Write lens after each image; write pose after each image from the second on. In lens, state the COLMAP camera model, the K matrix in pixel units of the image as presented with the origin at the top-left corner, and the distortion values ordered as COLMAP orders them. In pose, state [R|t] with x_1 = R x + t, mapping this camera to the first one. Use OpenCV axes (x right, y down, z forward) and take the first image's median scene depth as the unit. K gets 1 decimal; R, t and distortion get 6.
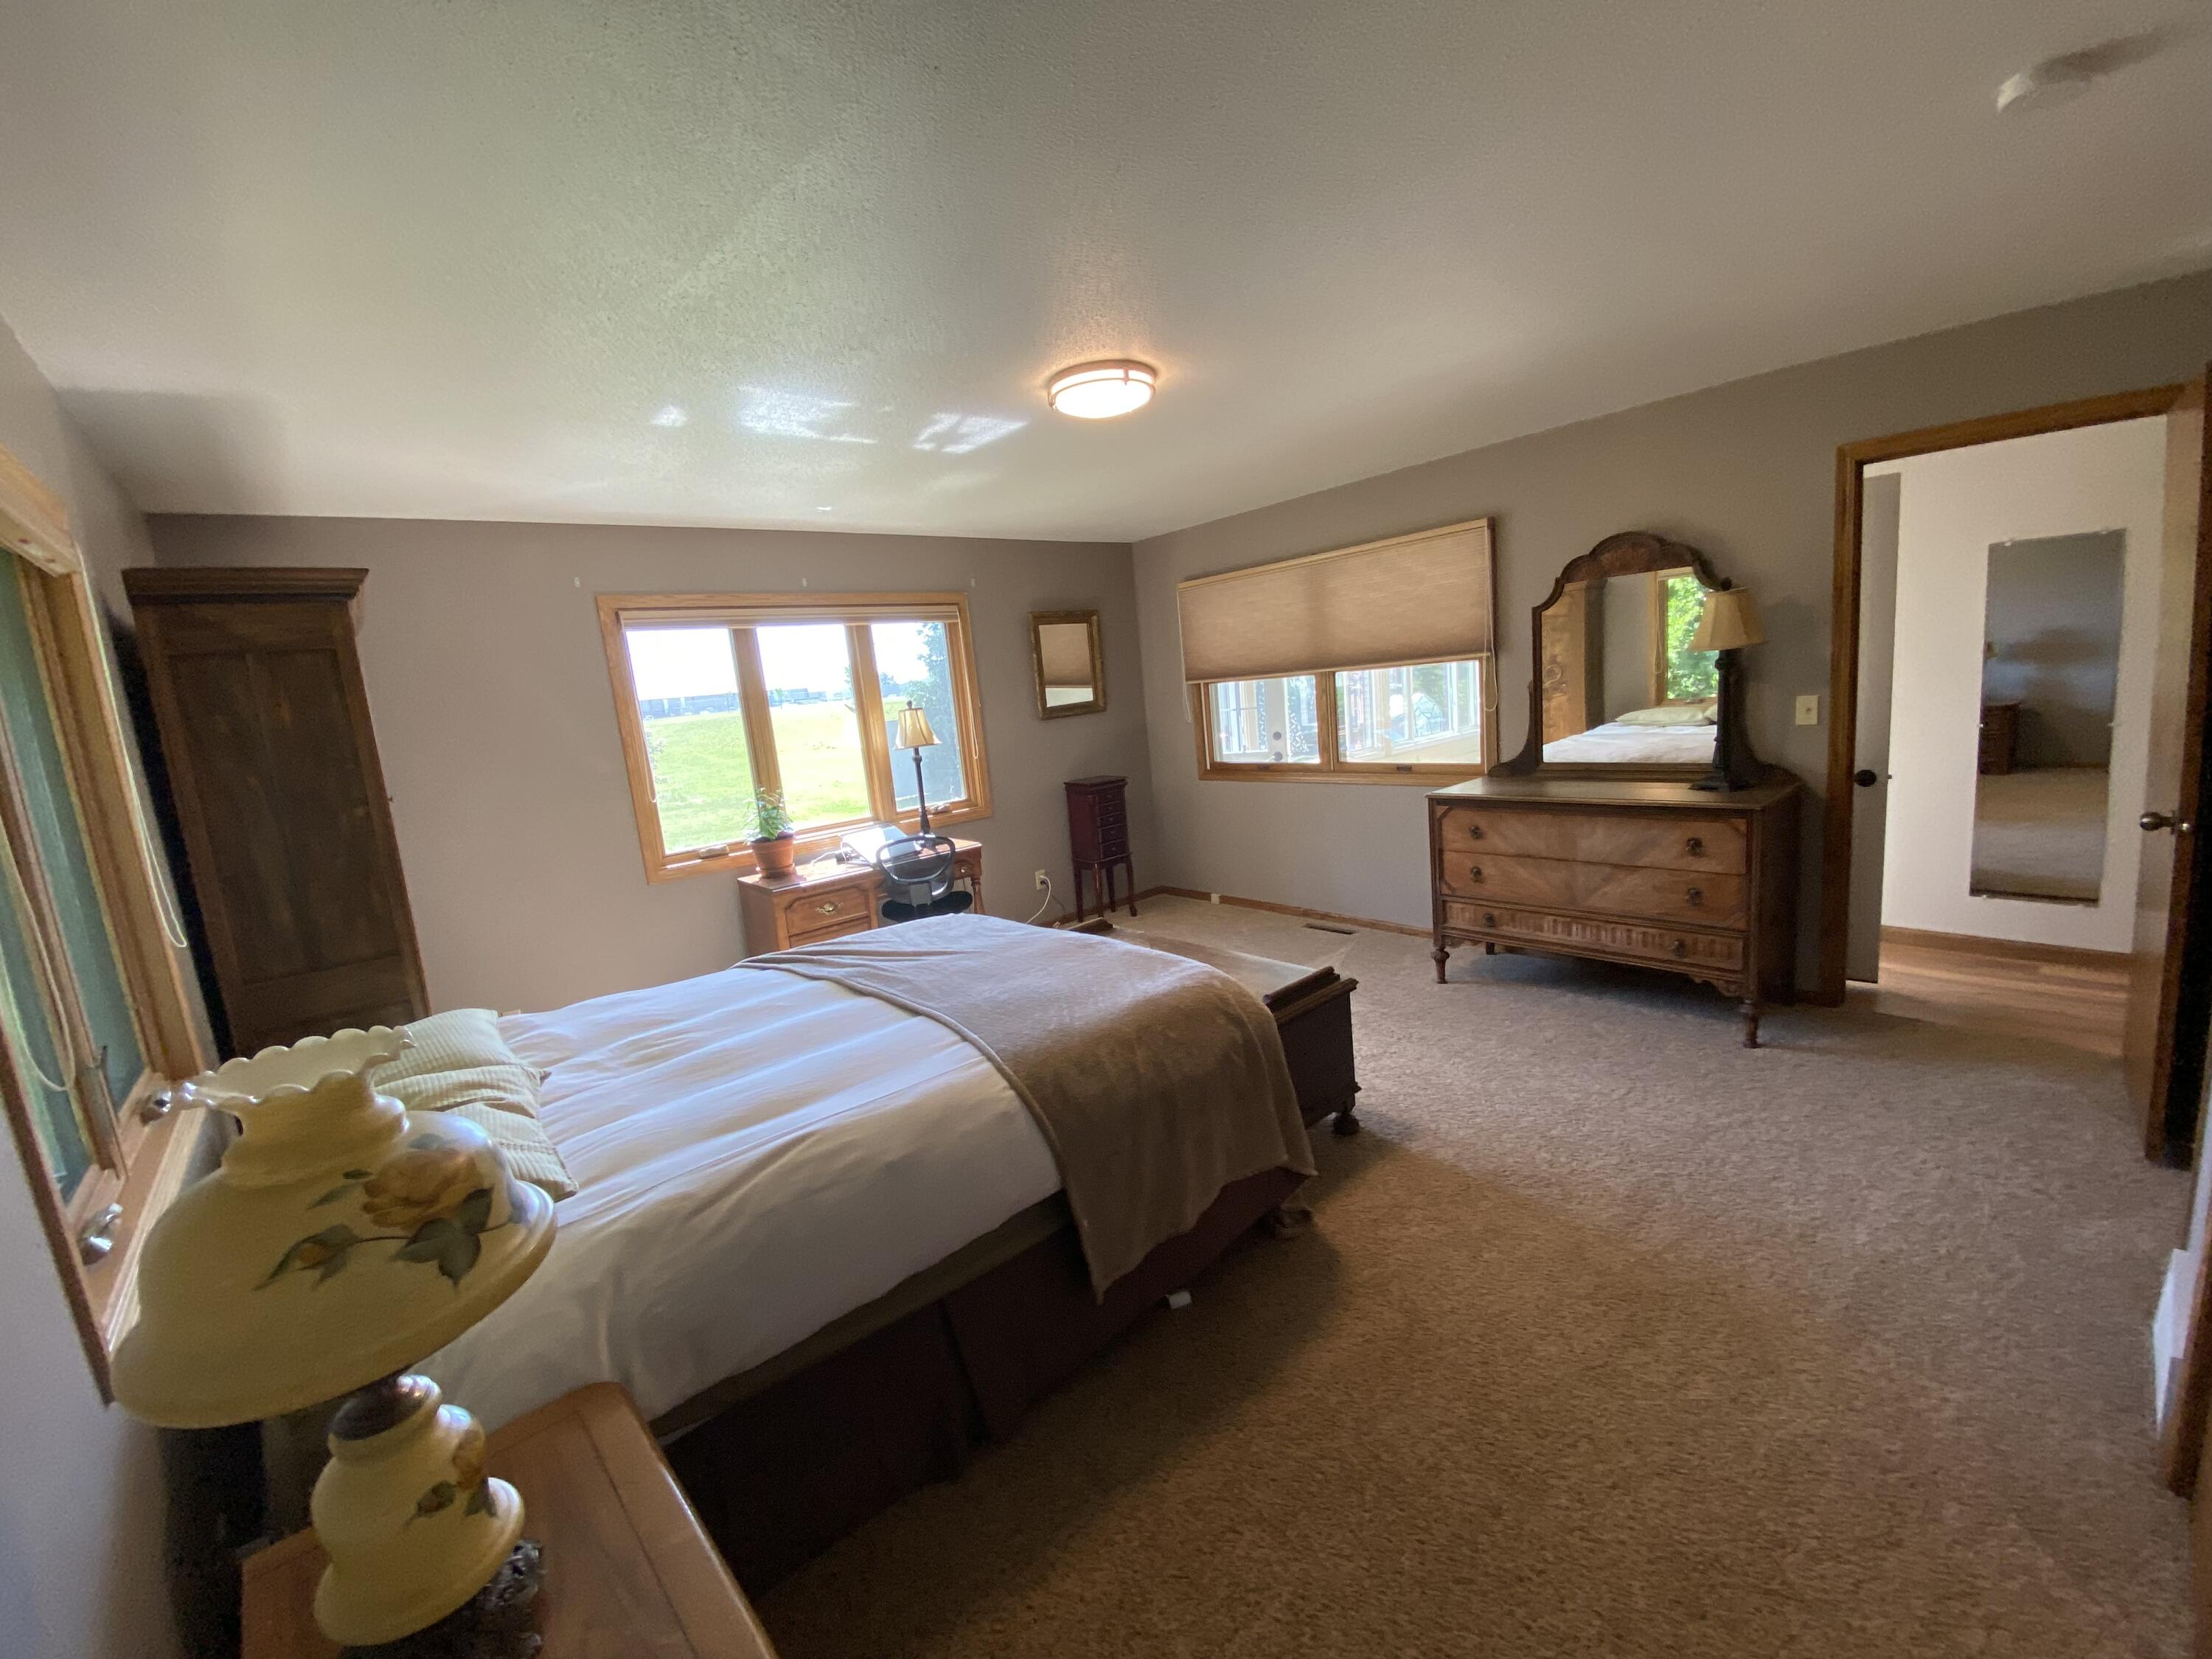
lens RADIAL K [[889.1, 0, 1103.9], [0, 889.1, 817.3], [0, 0, 1]] dist [0.020703, -0.018720]
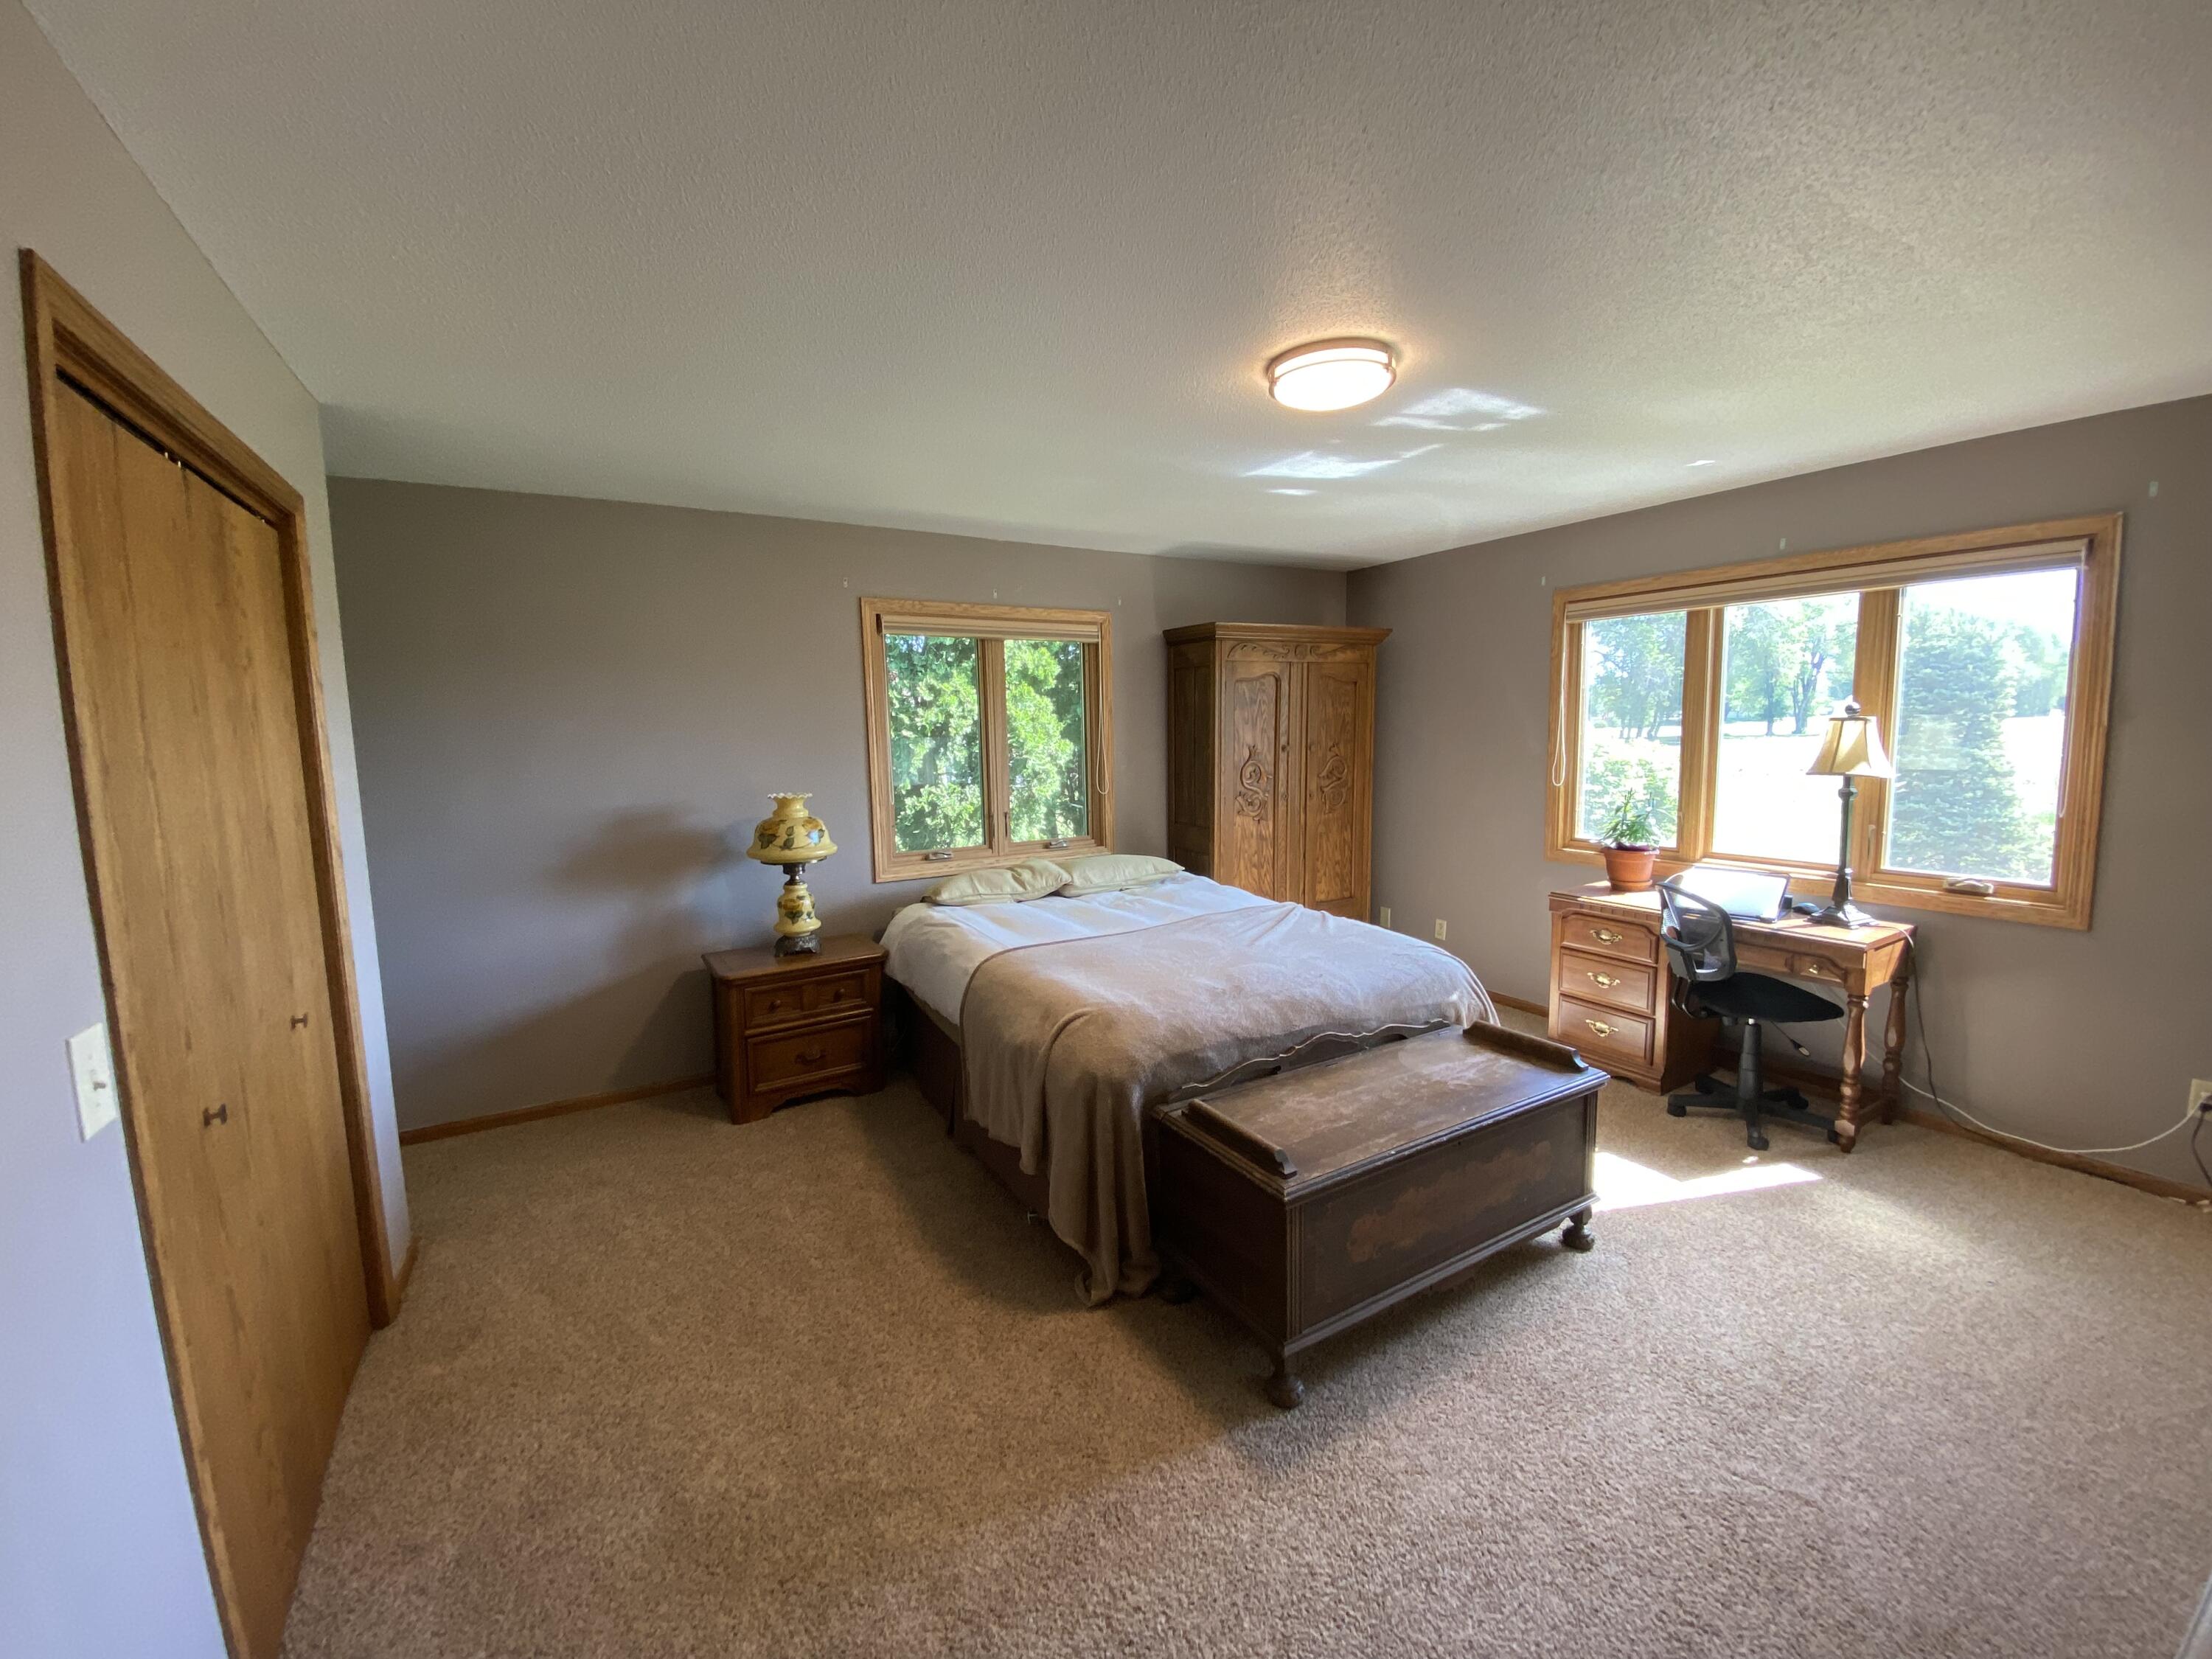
lens RADIAL K [[889.1, 0, 1106.0], [0, 889.1, 828.0], [0, 0, 1]] dist [0.020703, -0.018720]
pose [[-0.171094, 0.207547, -0.963146, 0.797124], [-0.114938, 0.966682, 0.228726, -0.195406], [0.978528, 0.149836, -0.141538, 0.827468]]
